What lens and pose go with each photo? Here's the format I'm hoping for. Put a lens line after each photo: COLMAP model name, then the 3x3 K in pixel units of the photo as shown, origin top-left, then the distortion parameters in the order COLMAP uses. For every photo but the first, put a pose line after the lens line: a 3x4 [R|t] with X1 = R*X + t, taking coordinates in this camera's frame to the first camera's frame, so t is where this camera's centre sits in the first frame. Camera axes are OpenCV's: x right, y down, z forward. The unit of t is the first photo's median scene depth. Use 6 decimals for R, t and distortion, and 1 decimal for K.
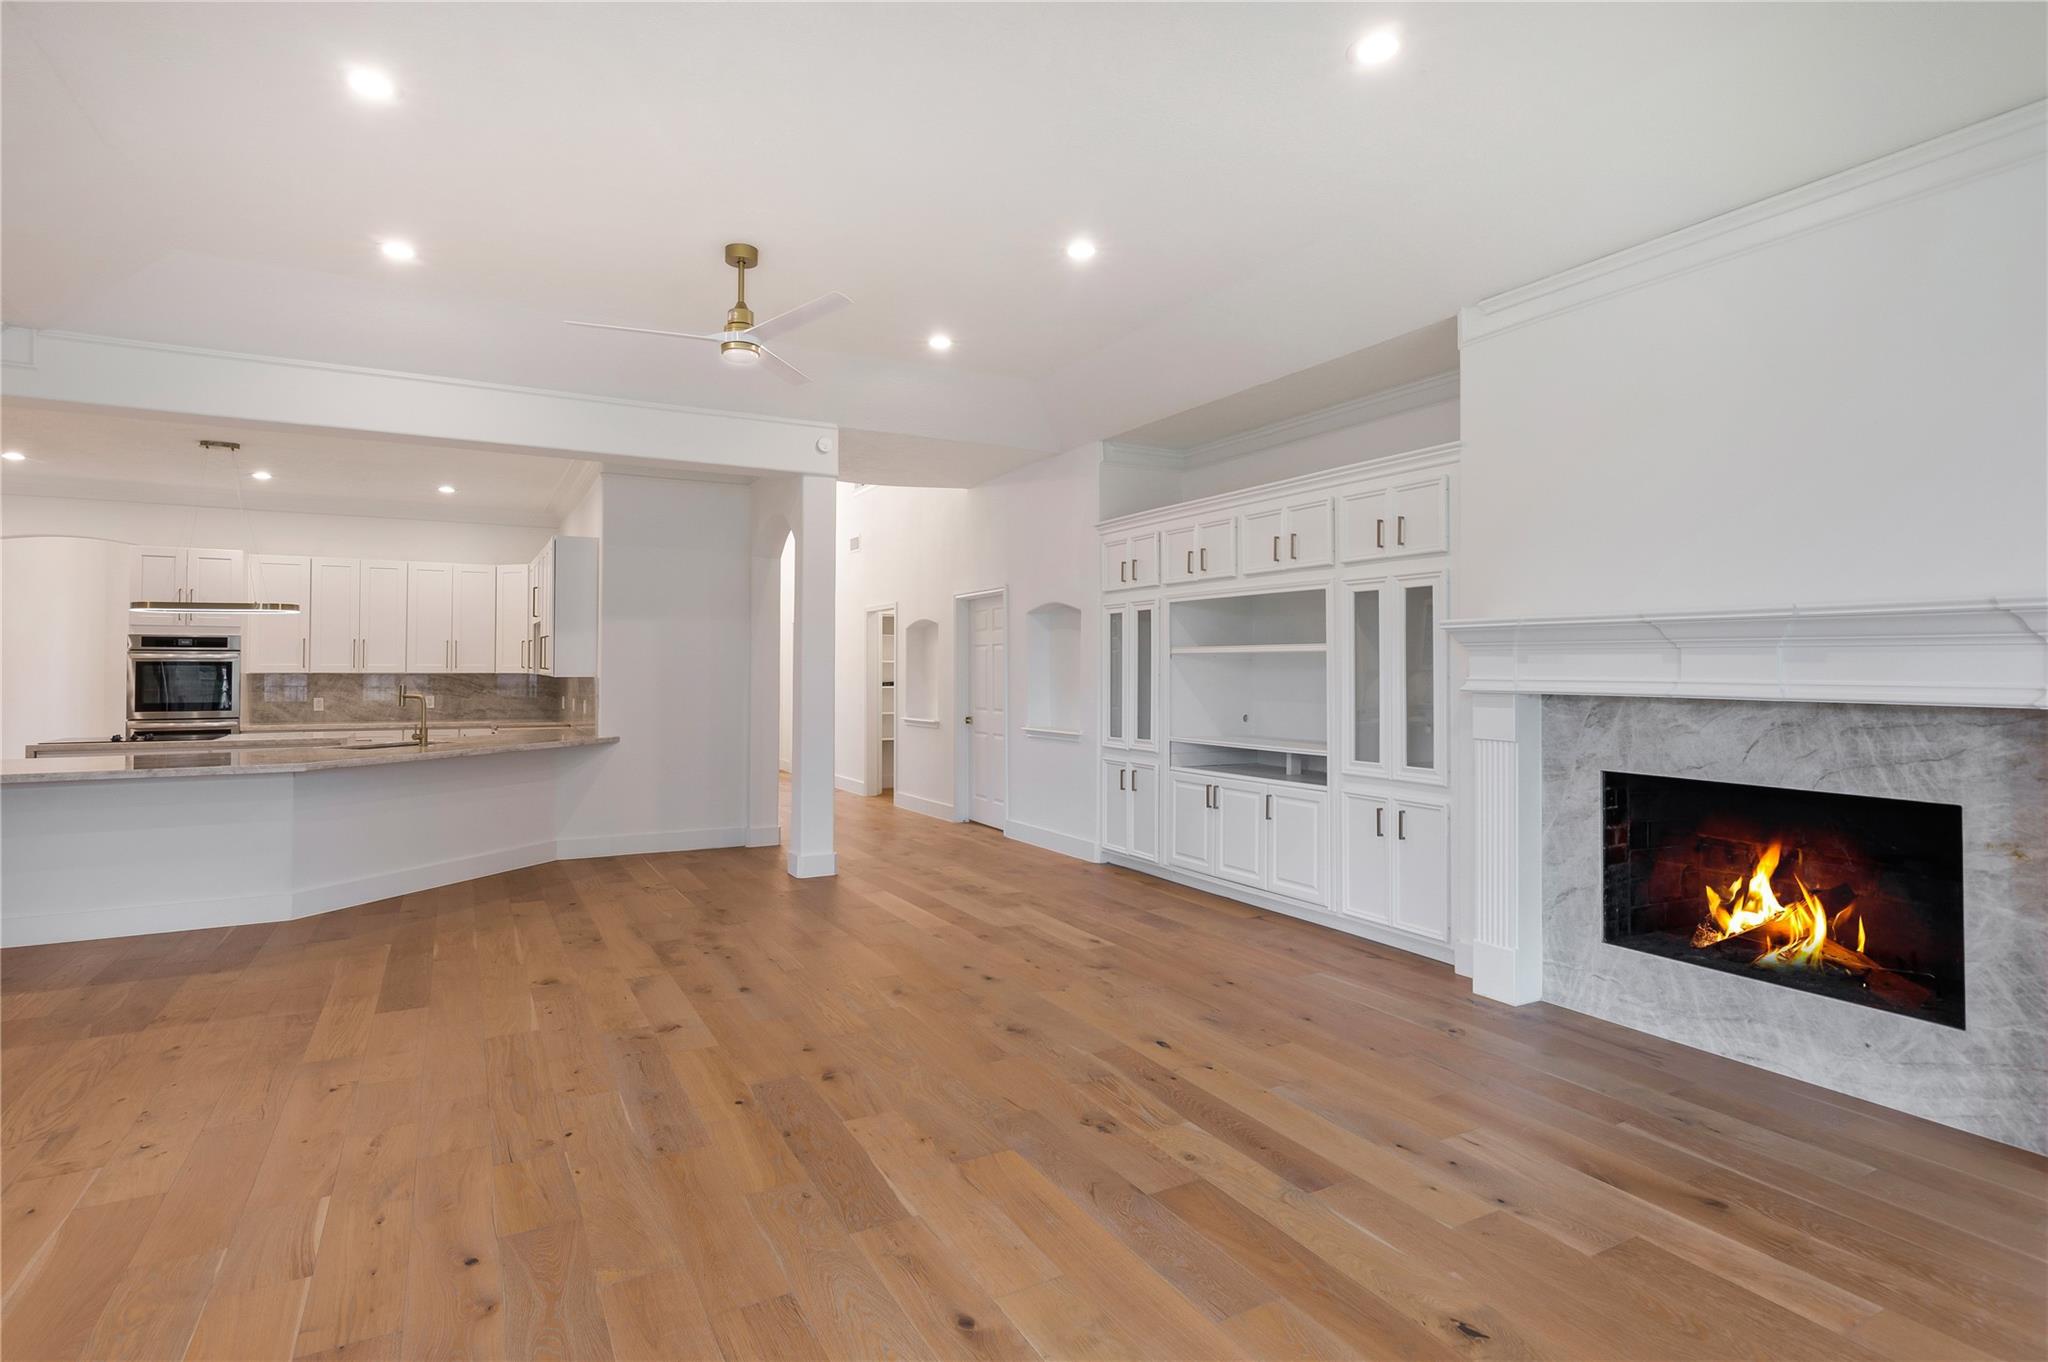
lens RADIAL K [[1024.5, 0, 1020.5], [0, 1024.5, 661.7], [0, 0, 1]] dist [-0.000972, -0.000033]
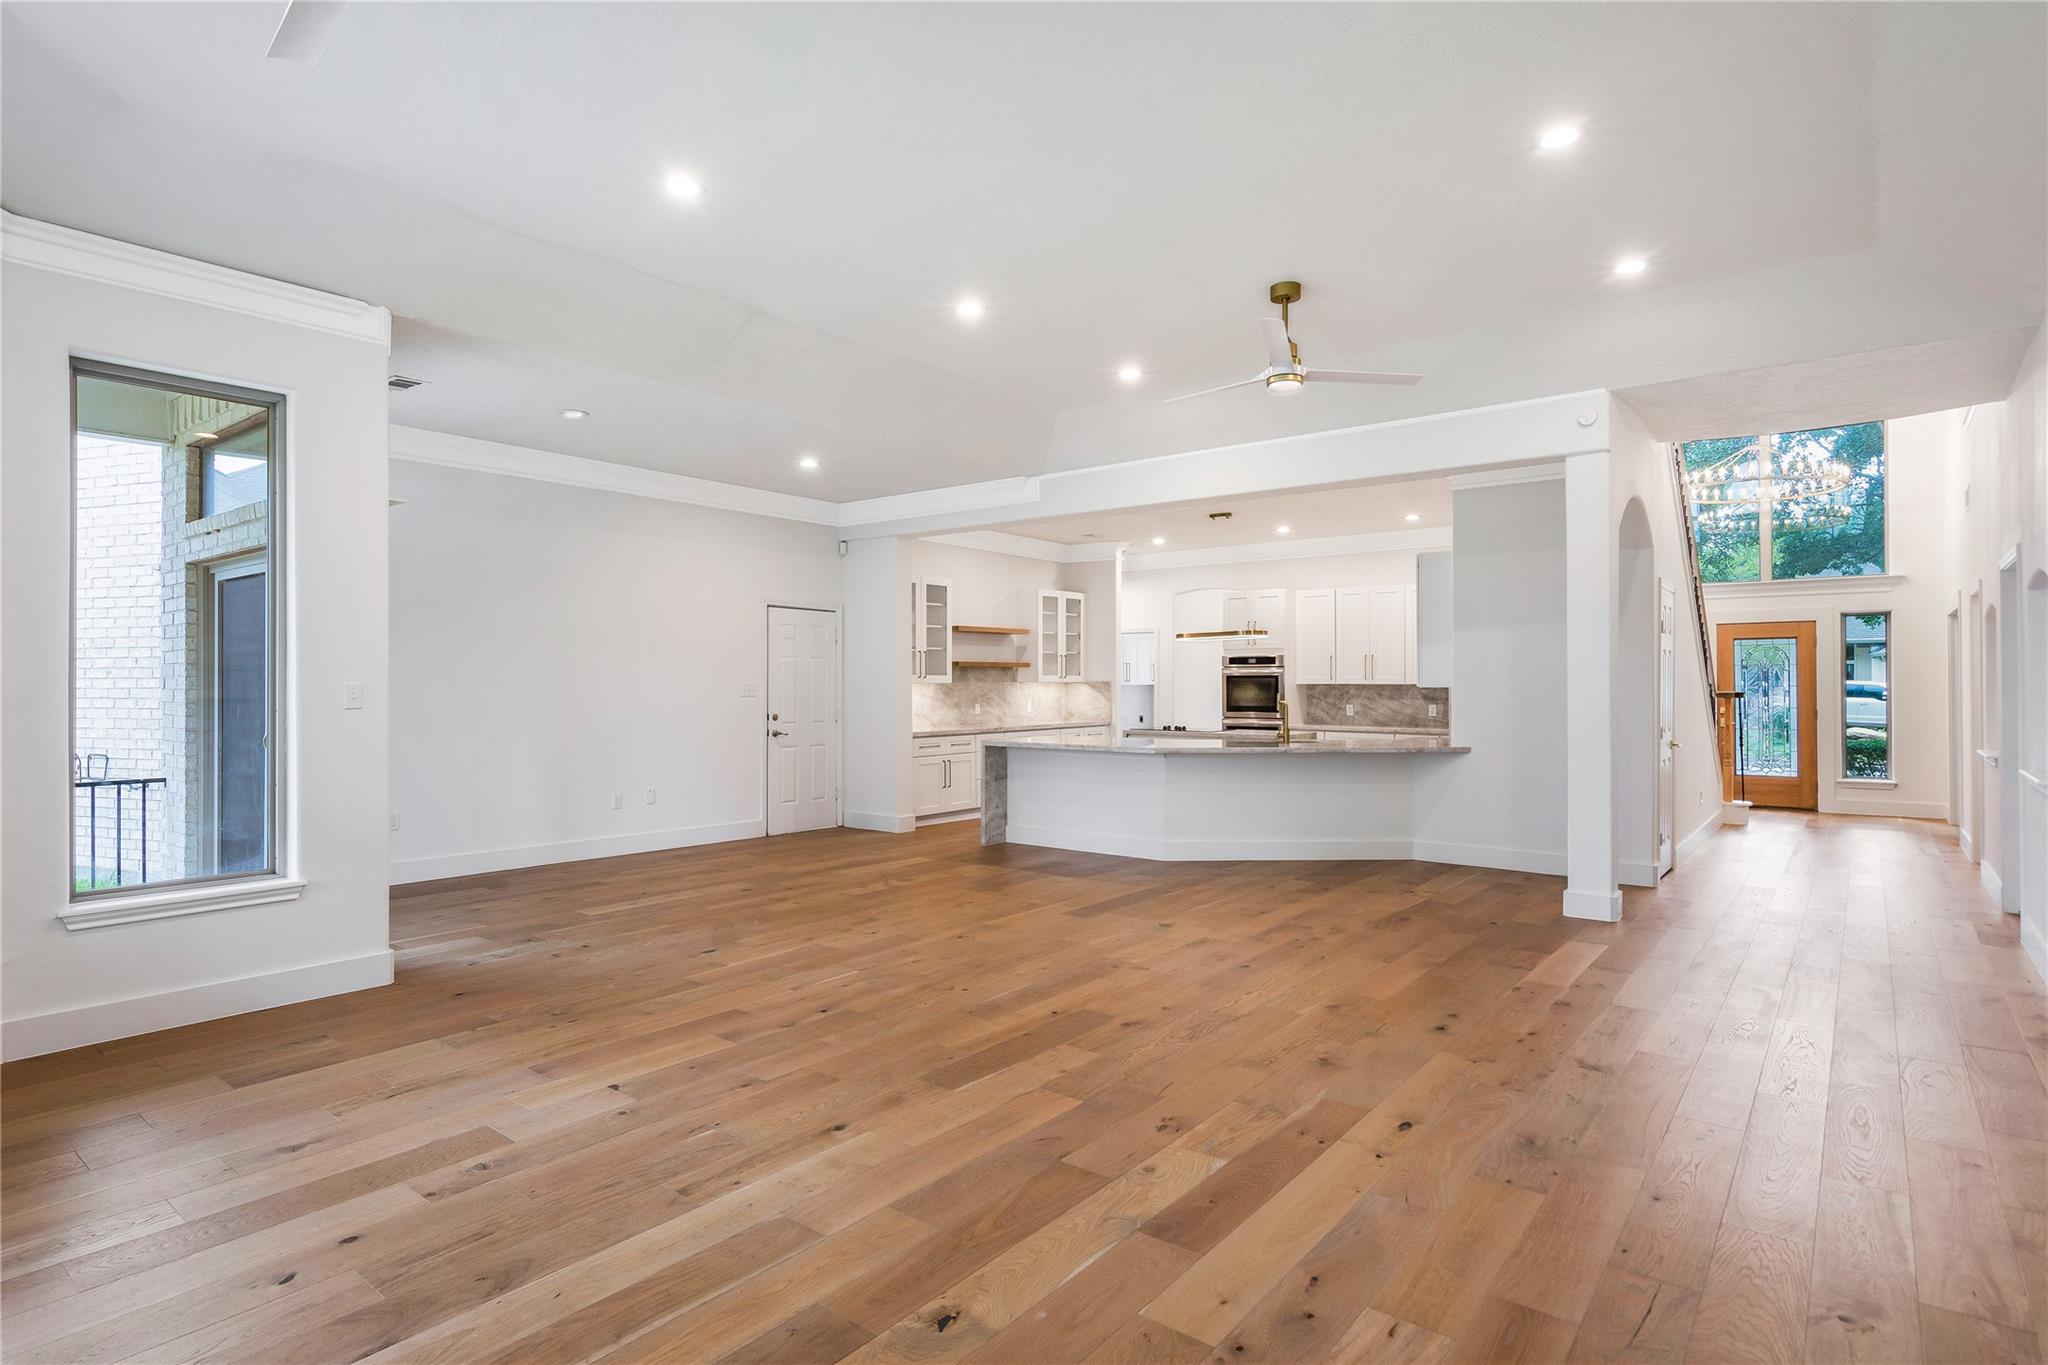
lens RADIAL K [[1066.2, 0, 993.9], [0, 1066.2, 685.7], [0, 0, 1]] dist [-0.000736, -0.000385]
pose [[0.375241, 0.001538, -0.926926, 0.681931], [0.008122, 0.999955, 0.004948, 0.007561], [0.926892, -0.009385, 0.375212, 0.308963]]
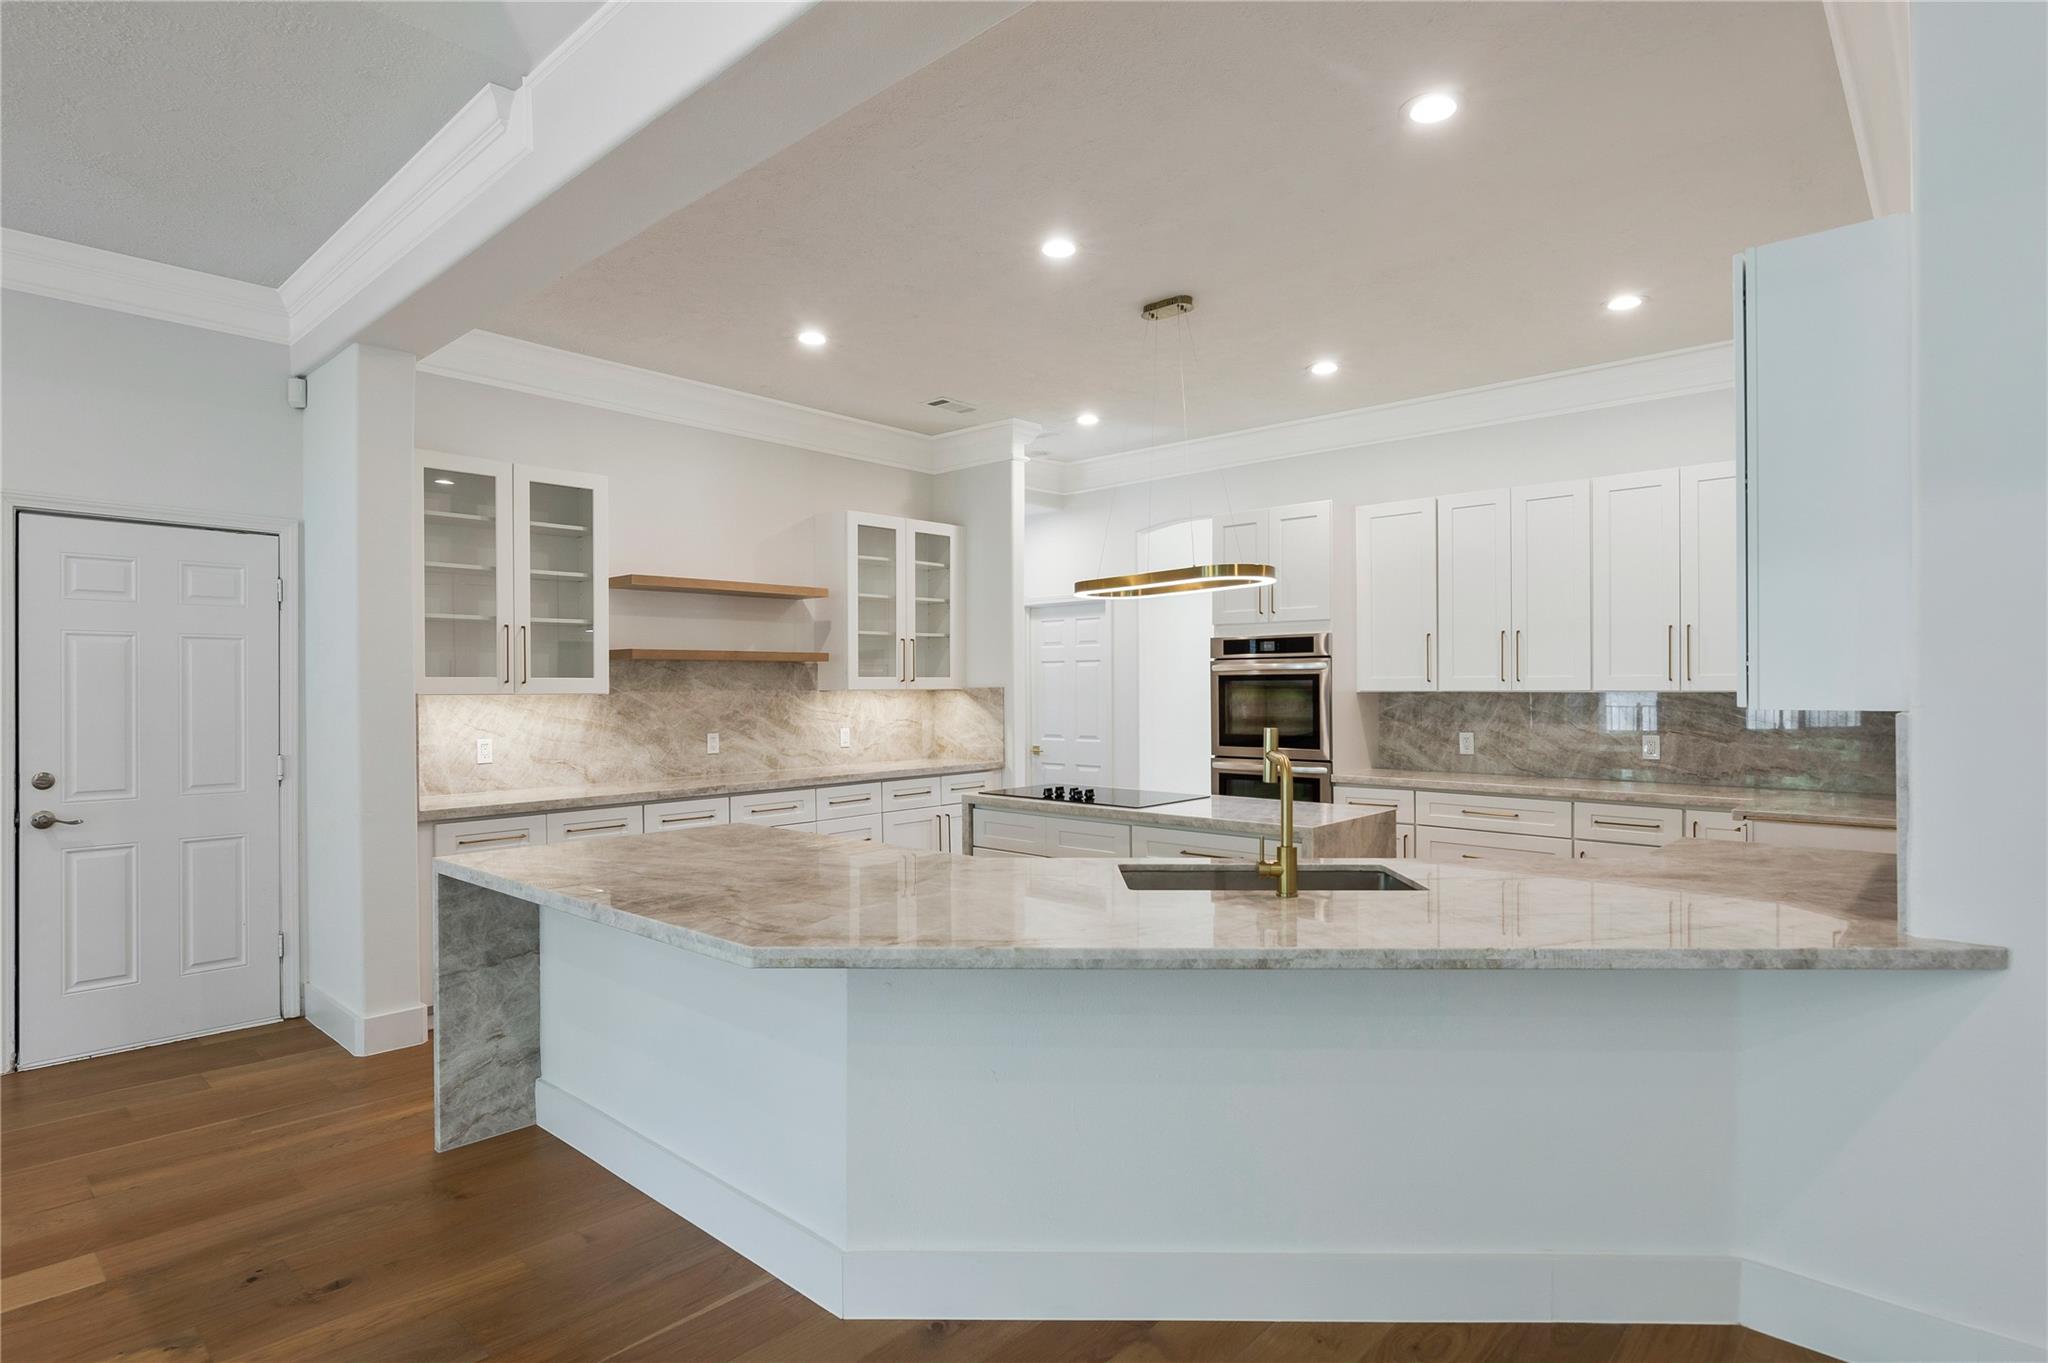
lens RADIAL K [[1066.2, 0, 993.9], [0, 1066.2, 684.7], [0, 0, 1]] dist [-0.000736, -0.000385]
pose [[0.304675, -0.004334, -0.952446, -0.376548], [0.013078, 0.999914, -0.000366, 0.008500], [0.952367, -0.012344, 0.304706, 1.174647]]
